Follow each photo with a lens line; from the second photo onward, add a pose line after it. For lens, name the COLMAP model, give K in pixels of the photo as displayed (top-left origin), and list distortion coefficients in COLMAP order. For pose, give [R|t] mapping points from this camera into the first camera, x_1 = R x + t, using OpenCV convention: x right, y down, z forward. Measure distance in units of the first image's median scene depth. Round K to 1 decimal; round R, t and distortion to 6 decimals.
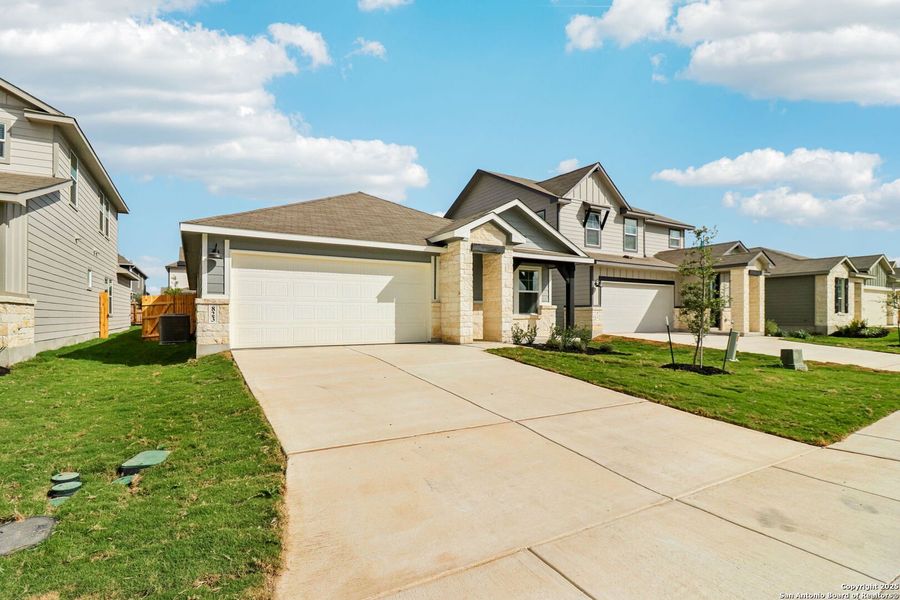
lens RADIAL K [[435.8, 0, 436.3], [0, 435.8, 316.2], [0, 0, 1]] dist [-0.010692, -0.000829]
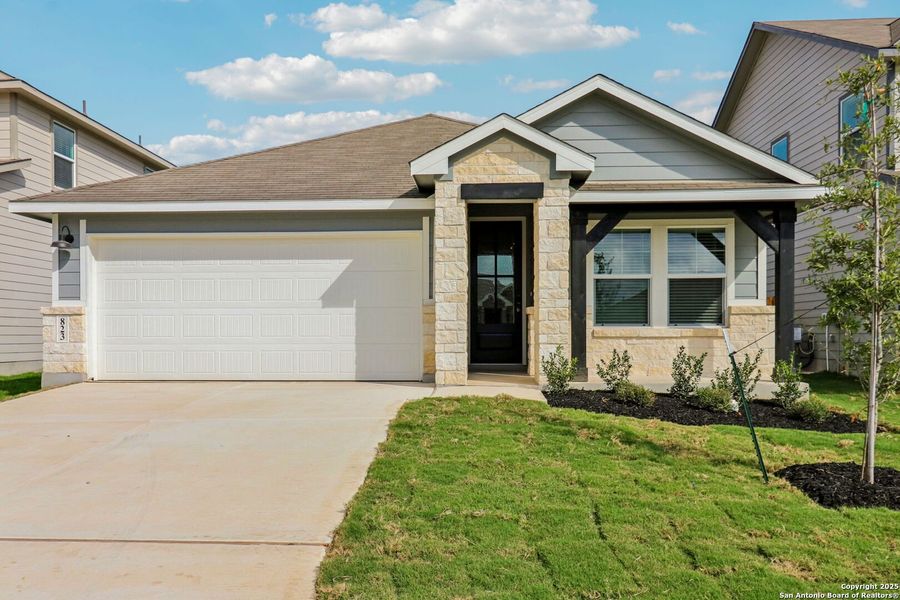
lens RADIAL K [[741.7, 0, 425.0], [0, 741.7, 332.5], [0, 0, 1]] dist [0.002713, 0.004107]
pose [[0.837825, -0.002024, -0.545936, 0.491019], [0.001891, 0.999998, -0.000805, 0.002148], [0.545936, -0.000358, 0.837827, 0.260088]]
